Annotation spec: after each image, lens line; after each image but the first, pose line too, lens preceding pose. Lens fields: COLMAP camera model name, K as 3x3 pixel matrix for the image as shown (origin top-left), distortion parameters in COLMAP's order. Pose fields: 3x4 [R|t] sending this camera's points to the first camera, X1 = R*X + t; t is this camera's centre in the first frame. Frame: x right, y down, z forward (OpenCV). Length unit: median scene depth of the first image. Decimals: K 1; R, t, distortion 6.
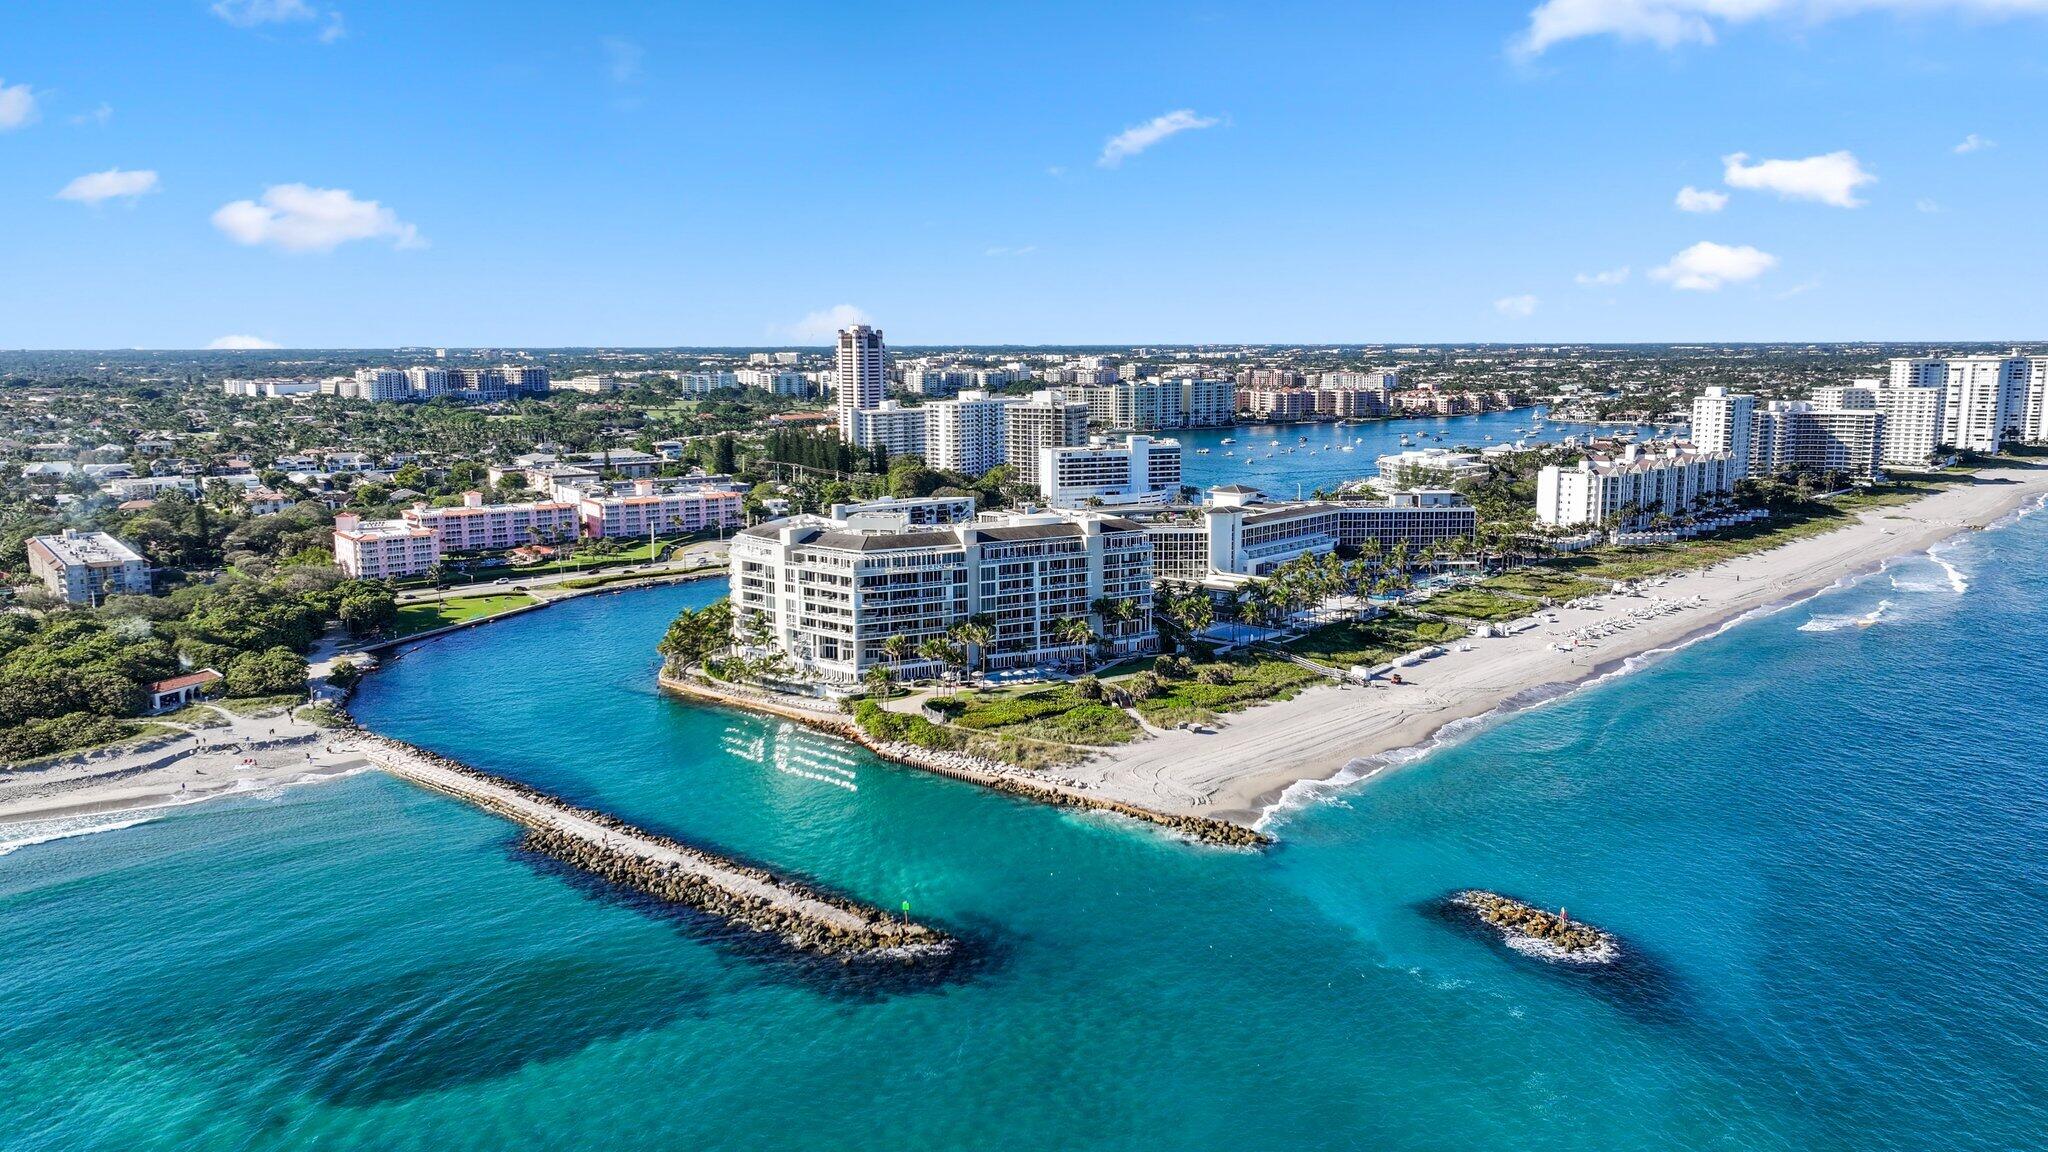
lens RADIAL K [[1401.3, 0, 1024.0], [0, 1401.3, 576.0], [0, 0, 1]] dist [-0.002016, -0.000140]
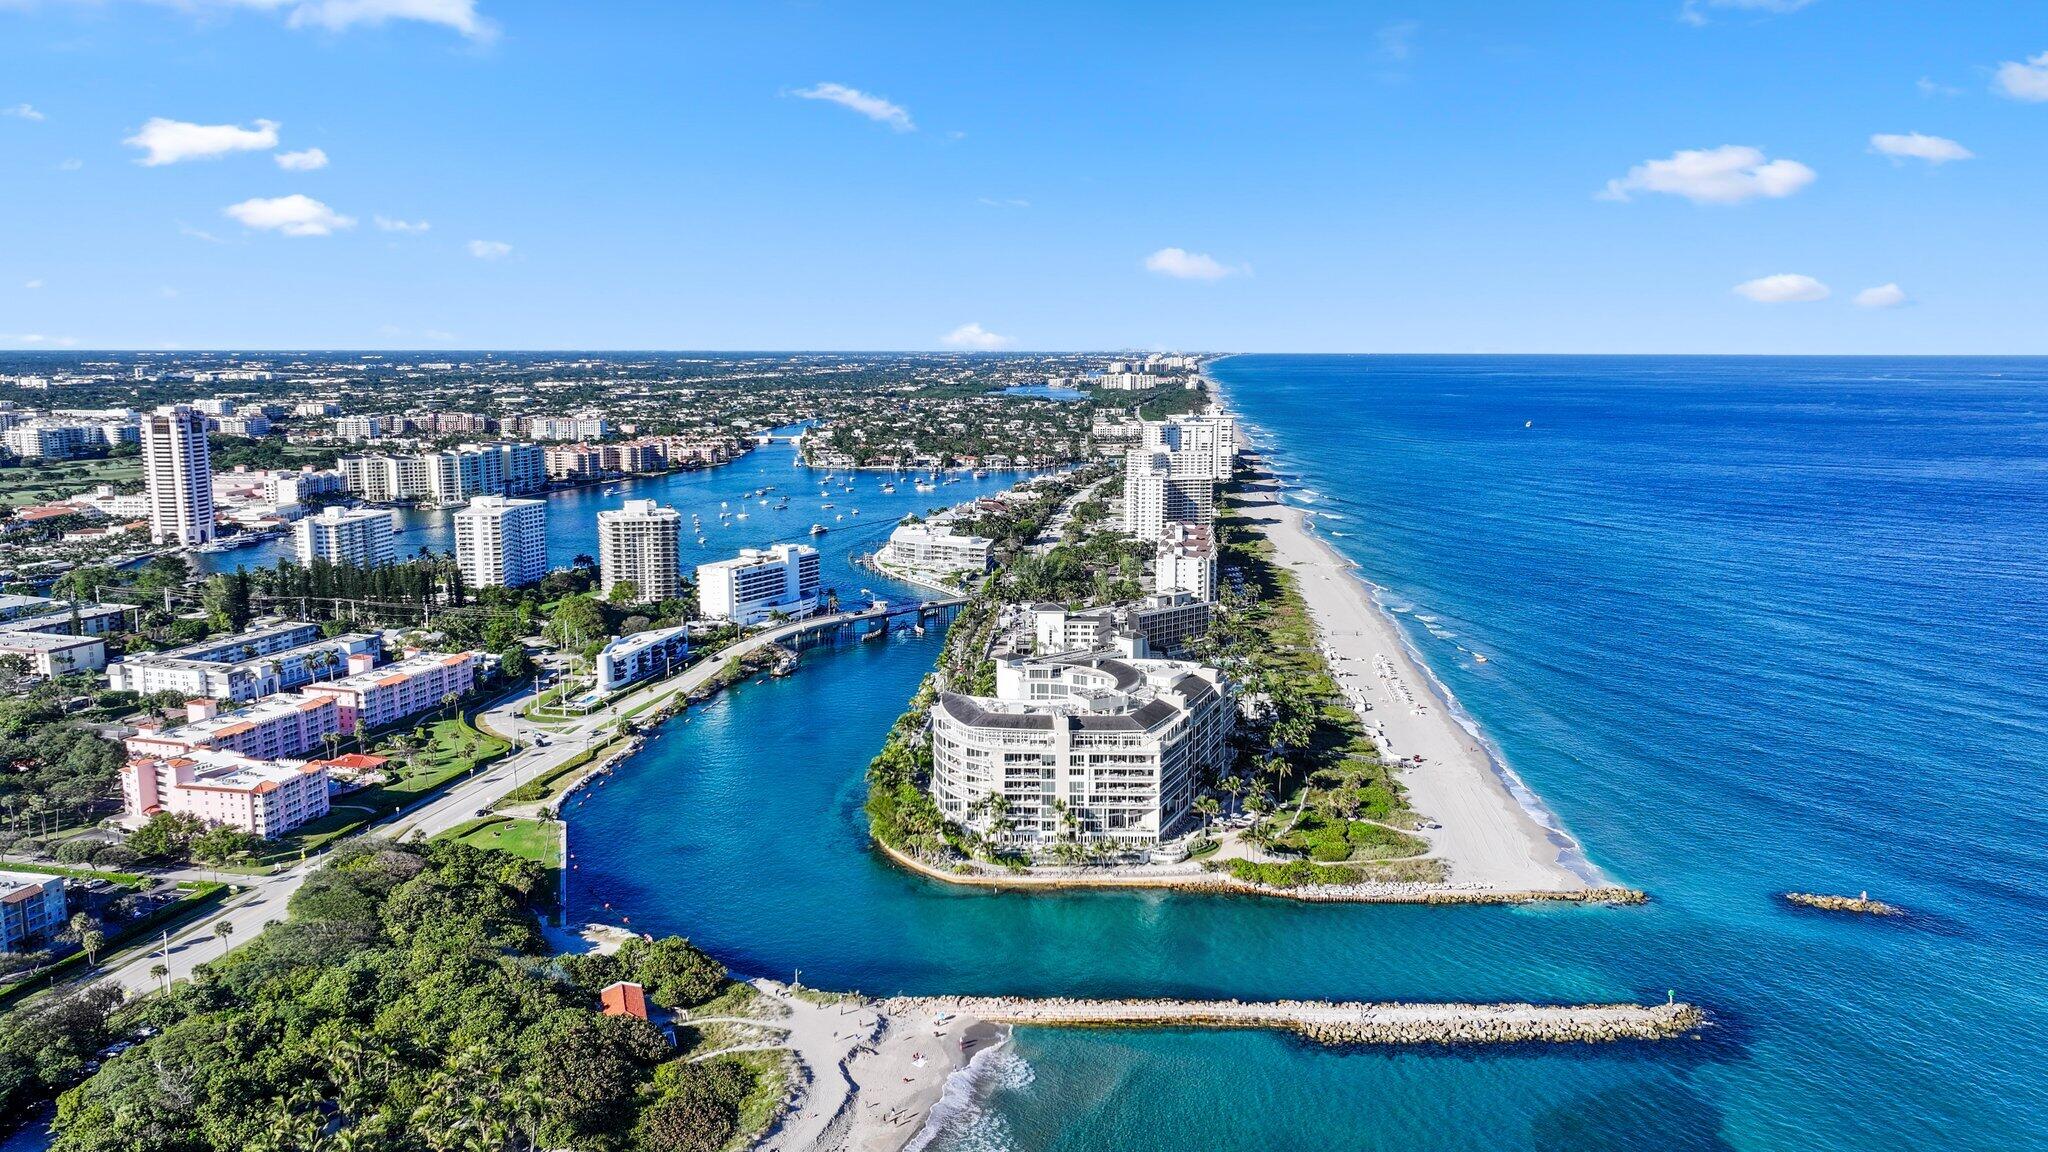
lens RADIAL K [[1401.3, 0, 1024.0], [0, 1401.3, 576.0], [0, 0, 1]] dist [-0.002016, -0.000140]
pose [[0.787259, -0.093007, 0.609568, -0.876438], [0.098555, 0.994830, 0.024505, -0.180251], [-0.608696, 0.040784, 0.792355, 0.133069]]
